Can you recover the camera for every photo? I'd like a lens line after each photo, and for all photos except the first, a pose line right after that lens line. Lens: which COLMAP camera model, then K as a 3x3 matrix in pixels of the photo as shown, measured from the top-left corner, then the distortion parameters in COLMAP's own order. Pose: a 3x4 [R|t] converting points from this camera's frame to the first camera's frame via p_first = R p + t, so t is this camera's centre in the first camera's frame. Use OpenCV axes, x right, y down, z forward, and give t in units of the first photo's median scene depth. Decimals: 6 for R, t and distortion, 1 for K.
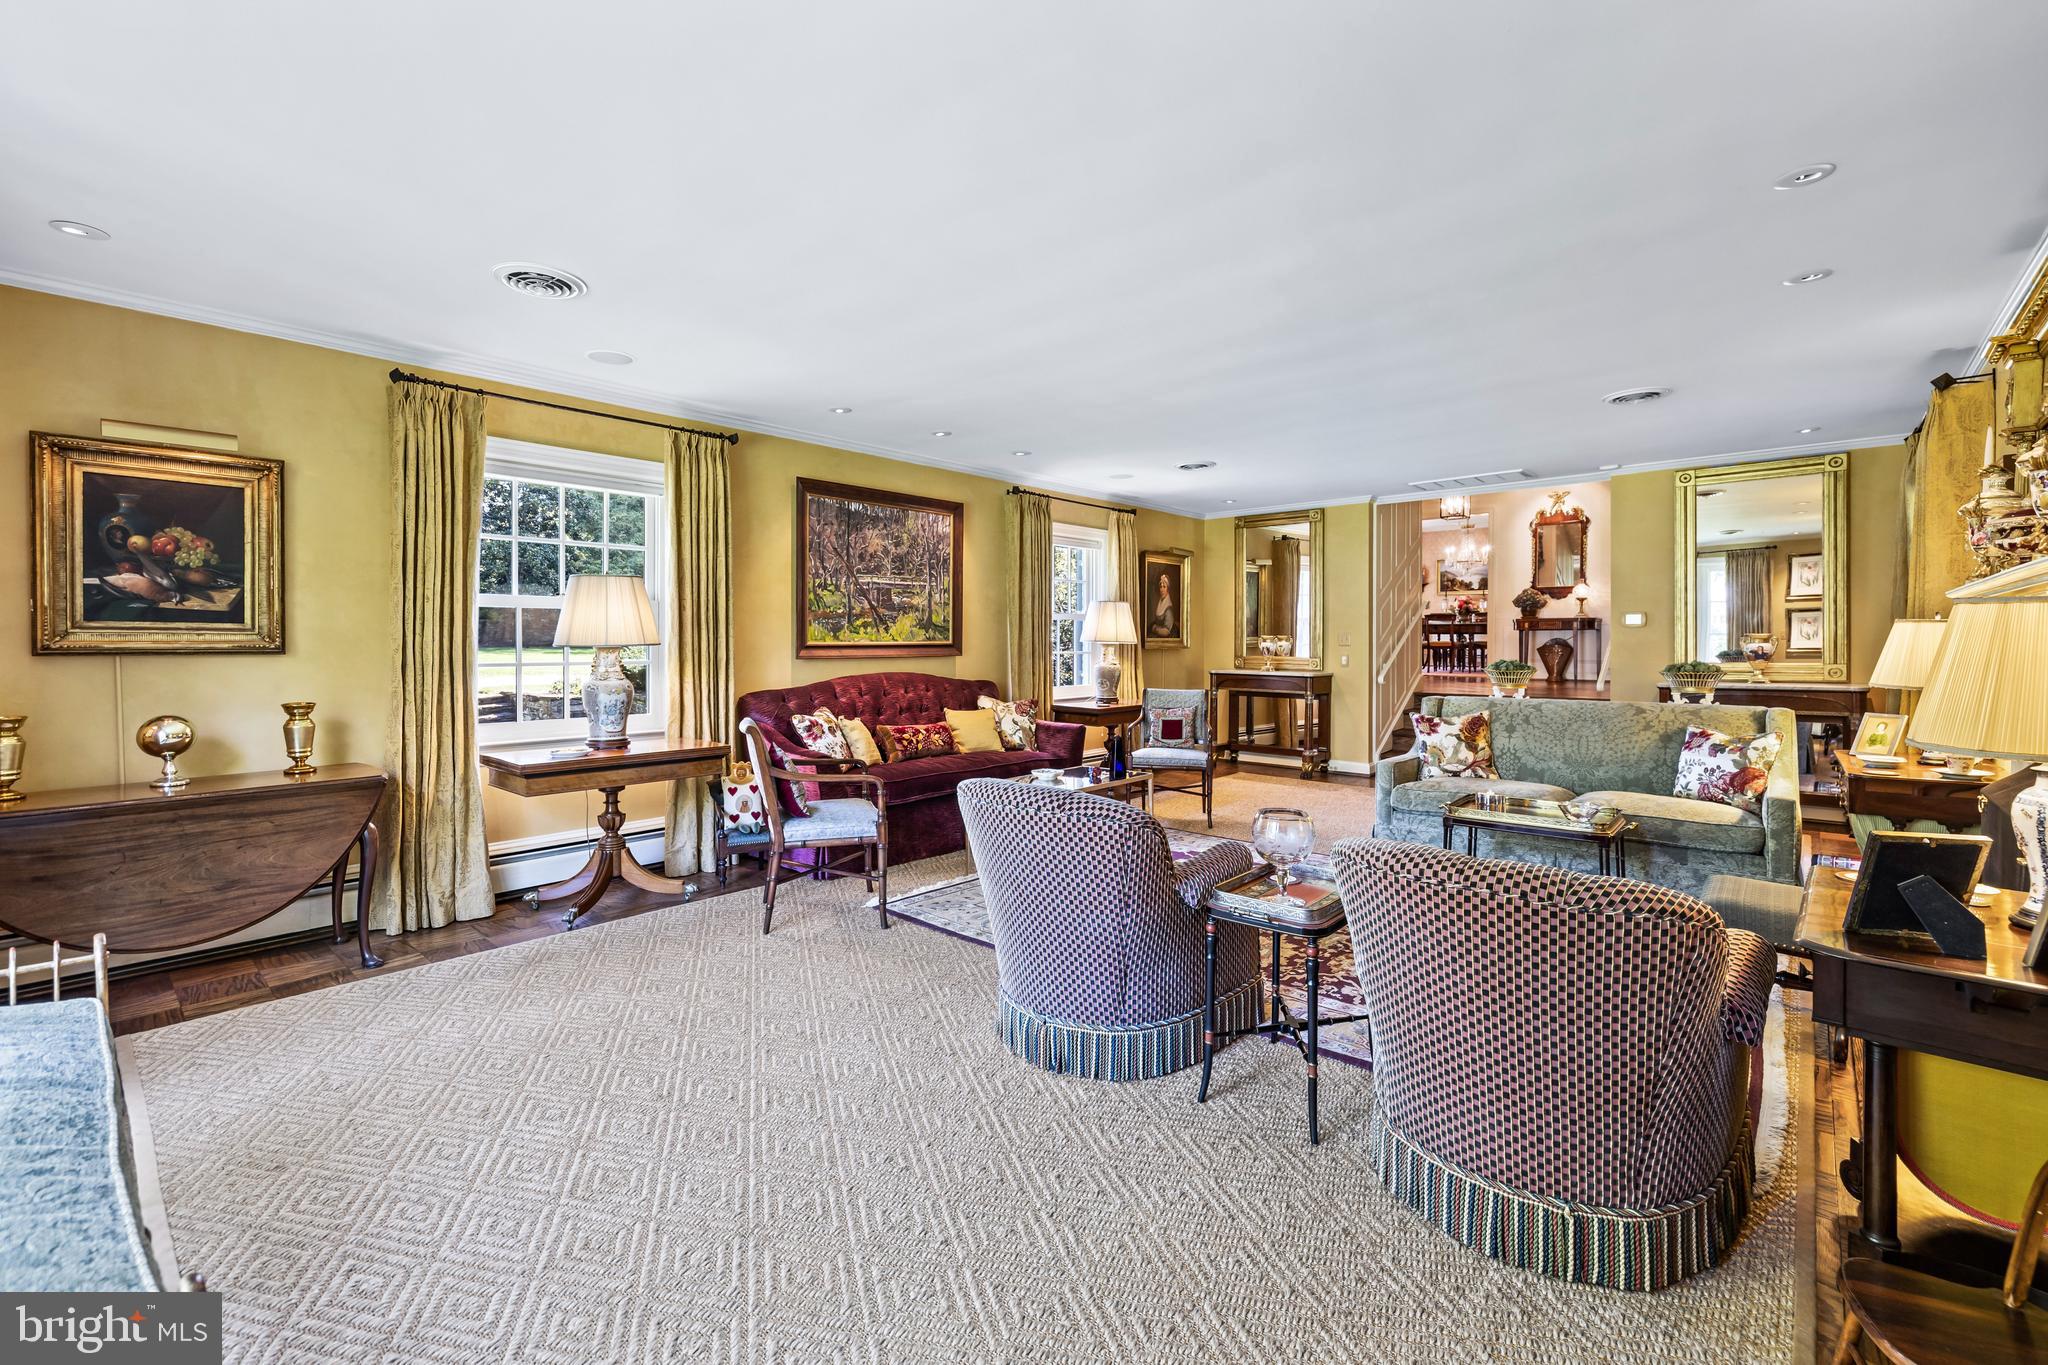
lens RADIAL K [[872.1, 0, 1018.6], [0, 872.1, 636.5], [0, 0, 1]] dist [0.002507, 0.000485]
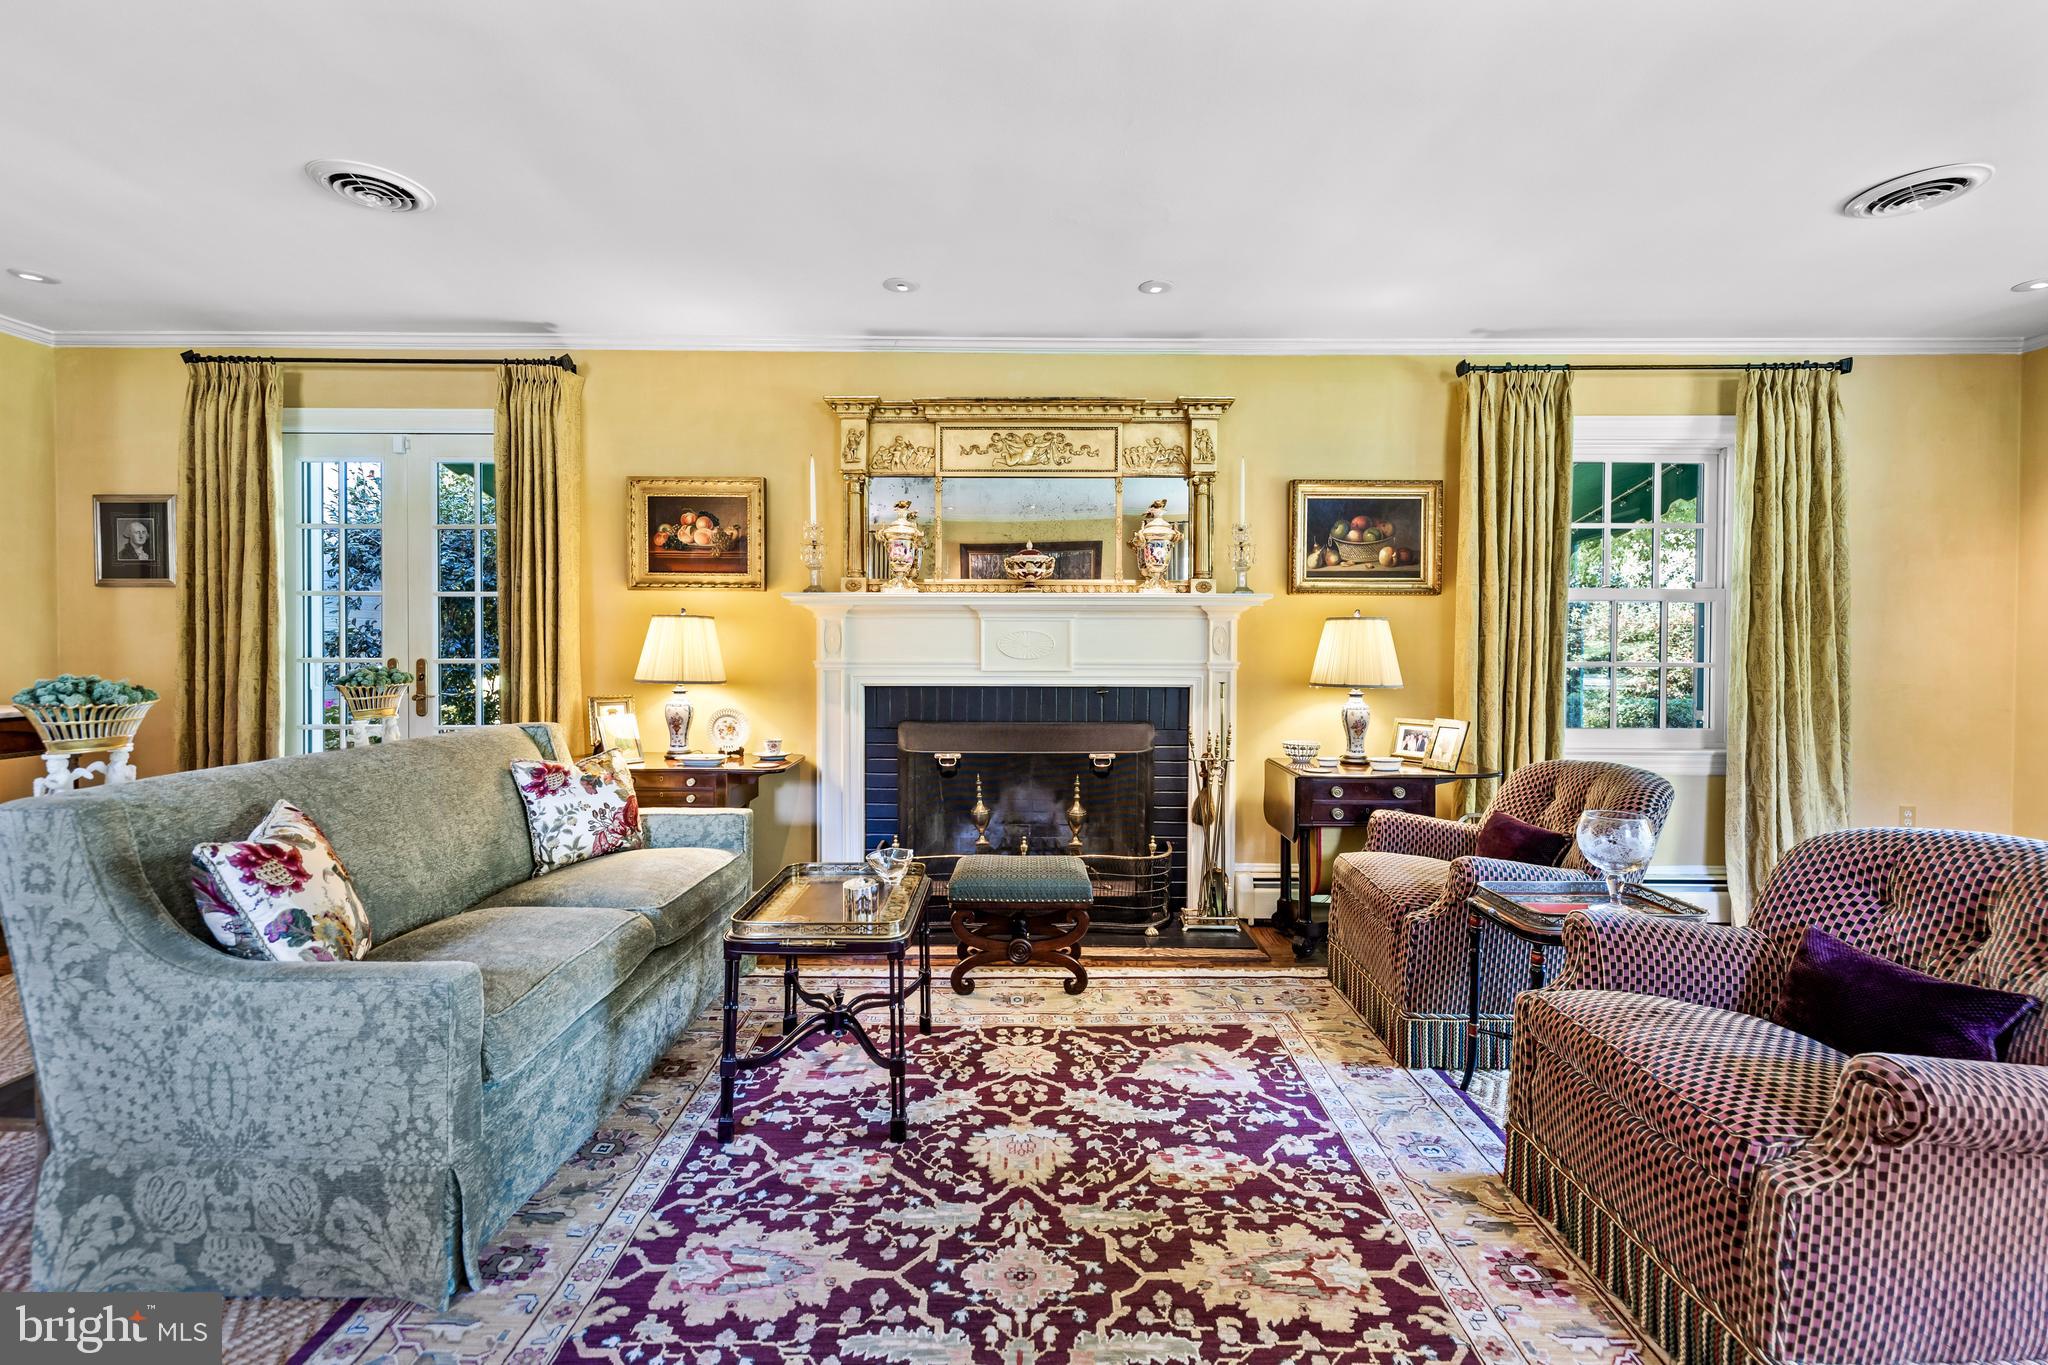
lens RADIAL K [[872.1, 0, 1022.9], [0, 872.1, 668.2], [0, 0, 1]] dist [0.002507, 0.000485]
pose [[-0.664618, -0.014569, 0.747041, 0.011905], [-0.004779, 0.999872, 0.015249, 0.013695], [-0.747168, 0.006564, -0.664603, 0.839845]]
